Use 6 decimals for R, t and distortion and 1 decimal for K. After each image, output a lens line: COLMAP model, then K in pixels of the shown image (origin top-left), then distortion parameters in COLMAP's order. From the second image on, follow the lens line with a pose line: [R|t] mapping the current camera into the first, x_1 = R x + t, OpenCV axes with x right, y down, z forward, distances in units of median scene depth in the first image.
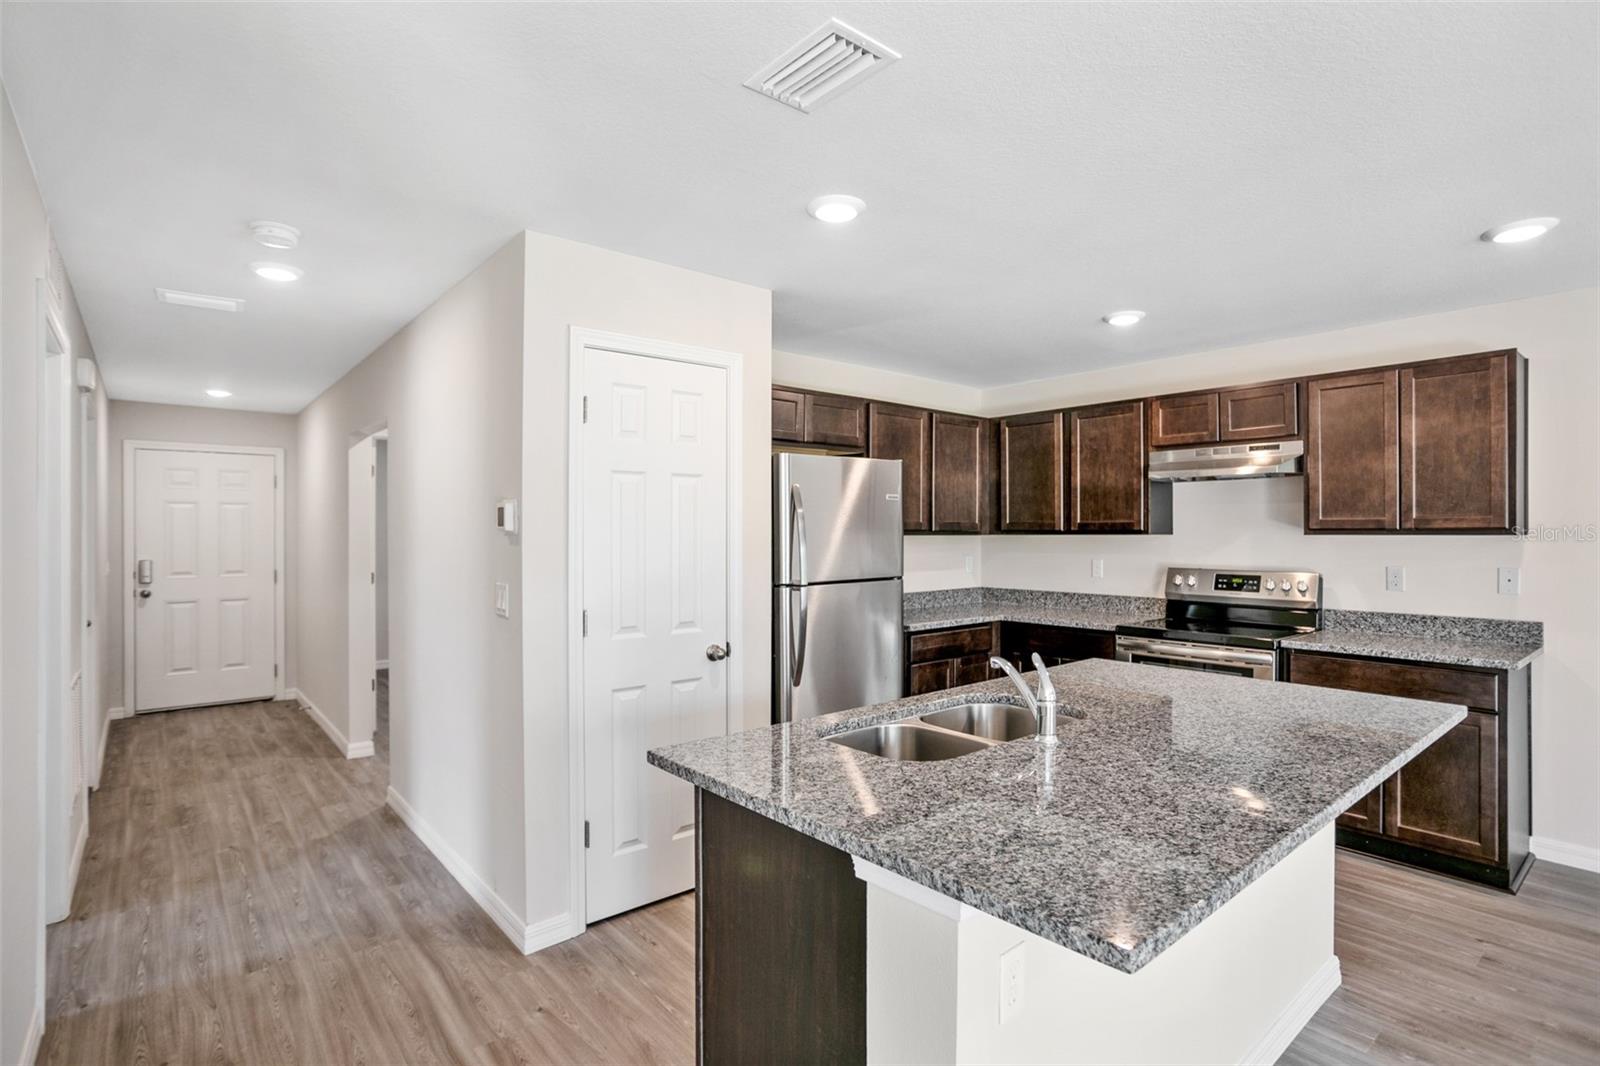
lens RADIAL K [[787.5, 0, 797.7], [0, 787.5, 529.0], [0, 0, 1]] dist [-0.042684, 0.021469]
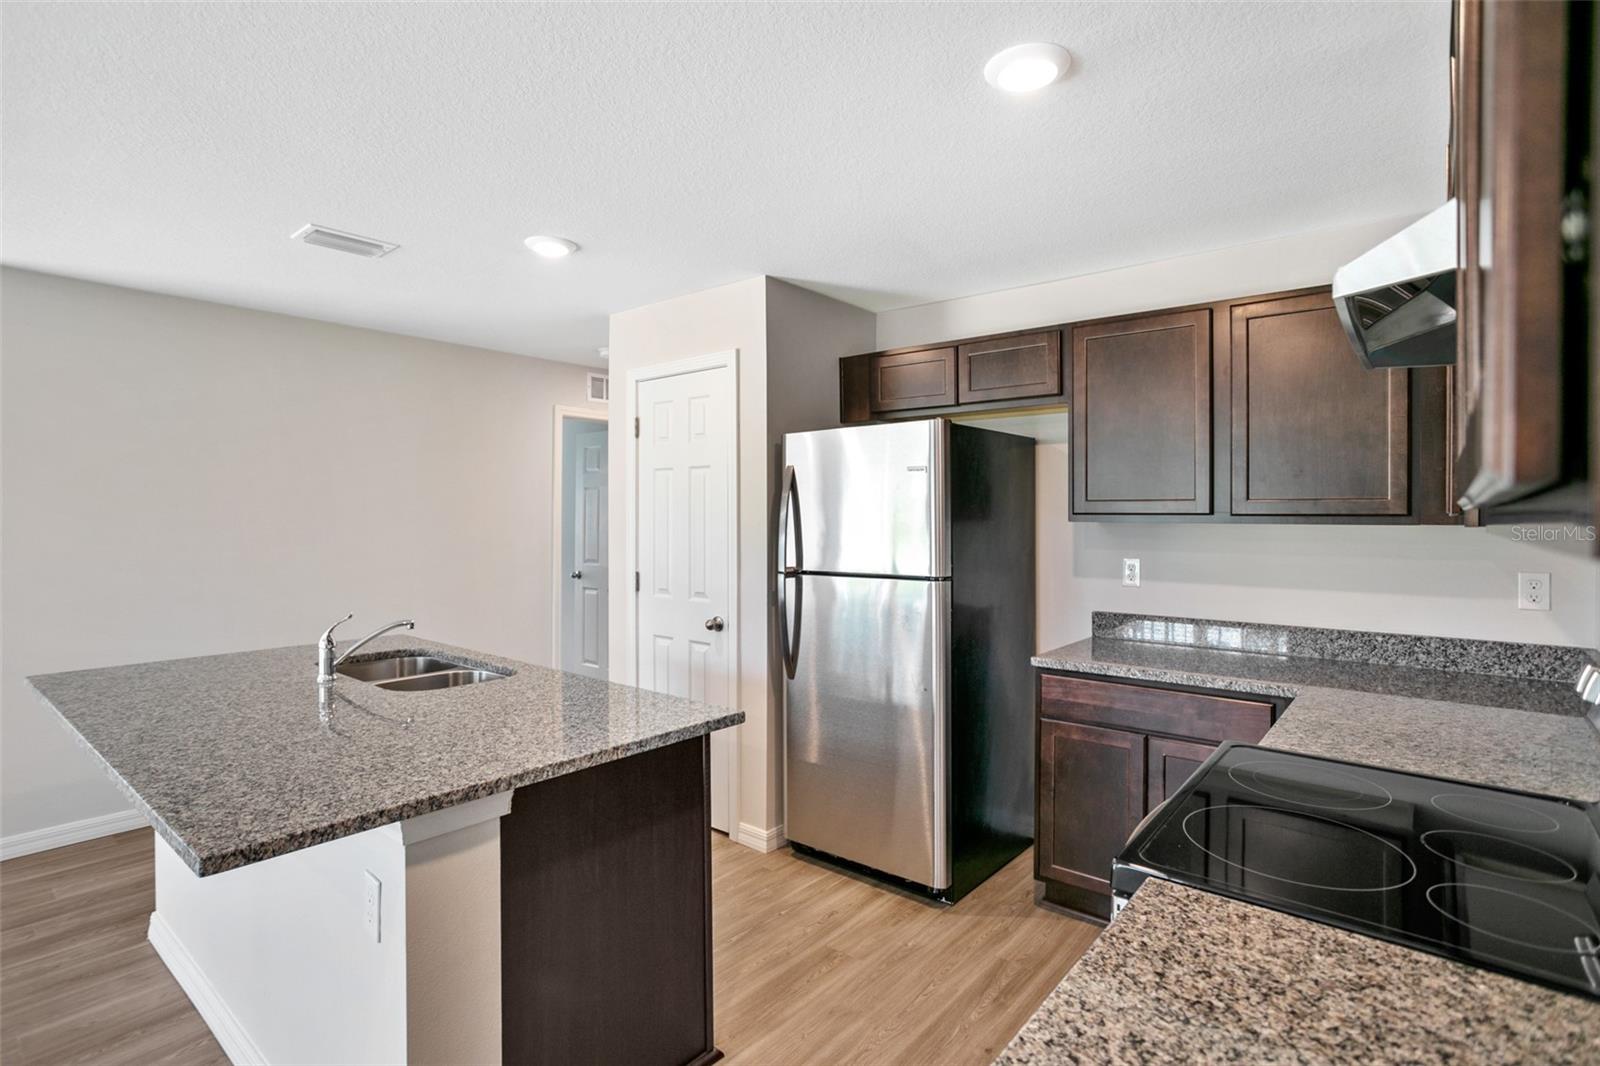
lens RADIAL K [[787.5, 0, 796.6], [0, 787.5, 525.4], [0, 0, 1]] dist [-0.042684, 0.021469]
pose [[0.166561, 0.011697, -0.985962, 0.842002], [0.003132, 0.999918, 0.012392, 0.003072], [0.986026, -0.005152, 0.166511, 0.768741]]
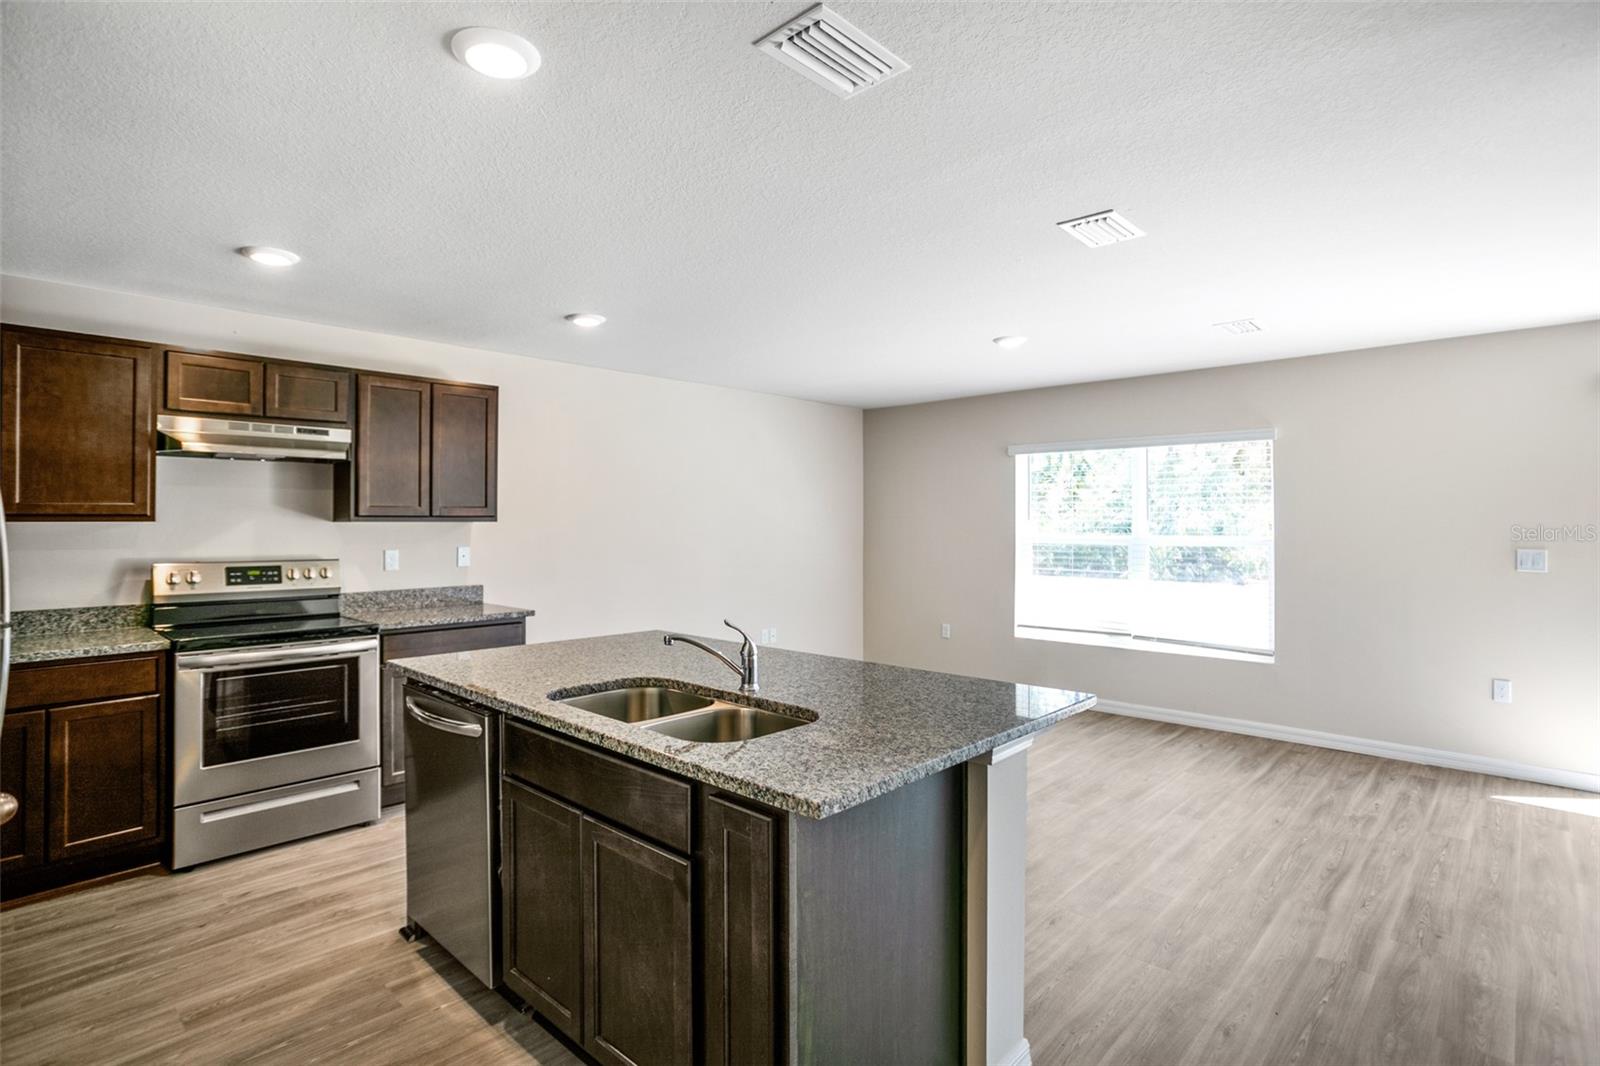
lens RADIAL K [[787.5, 0, 799.1], [0, 787.5, 516.7], [0, 0, 1]] dist [-0.042684, 0.021469]
pose [[-0.115436, 0.010503, 0.993259, -0.441873], [-0.002605, 0.999937, -0.010877, 0.010743], [-0.993311, -0.003843, -0.115402, 0.530401]]
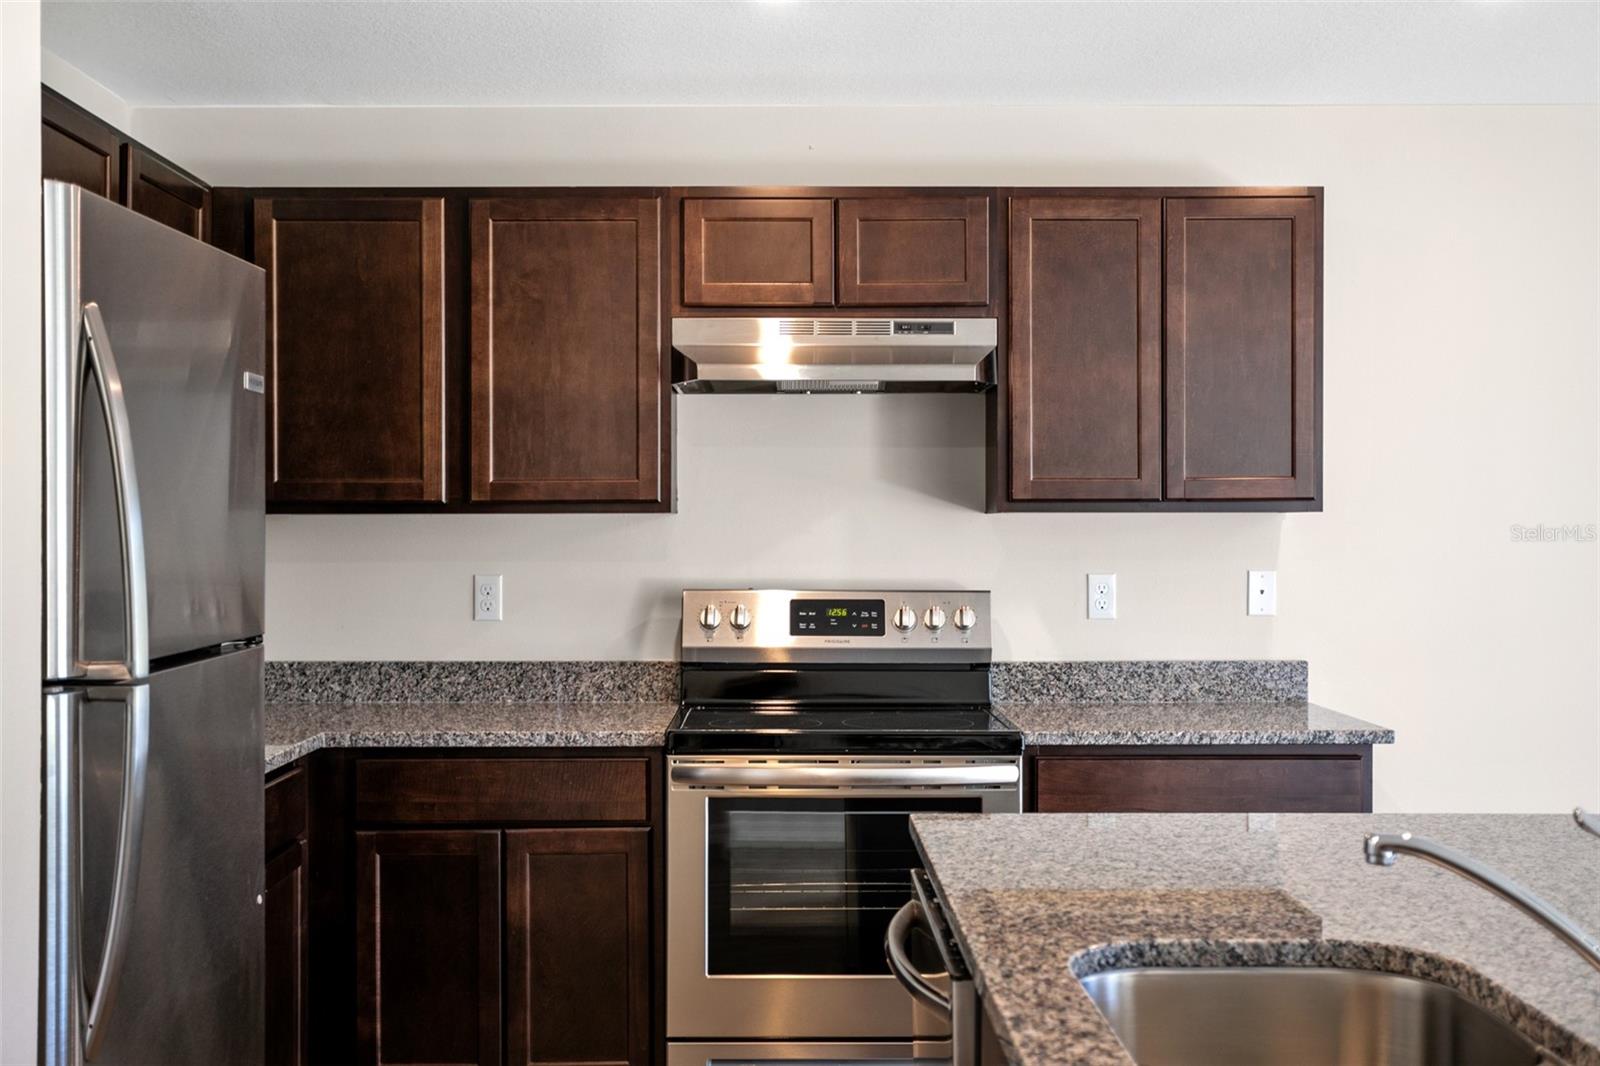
lens RADIAL K [[1771.1, 0, 813.2], [0, 1771.1, 526.6], [0, 0, 1]] dist [-0.008733, 0.000000]
pose [[0.637772, -0.000270, 0.770225, -0.280014], [-0.003121, 0.999991, 0.002936, 0.013871], [-0.770219, -0.004276, 0.637766, 0.379966]]
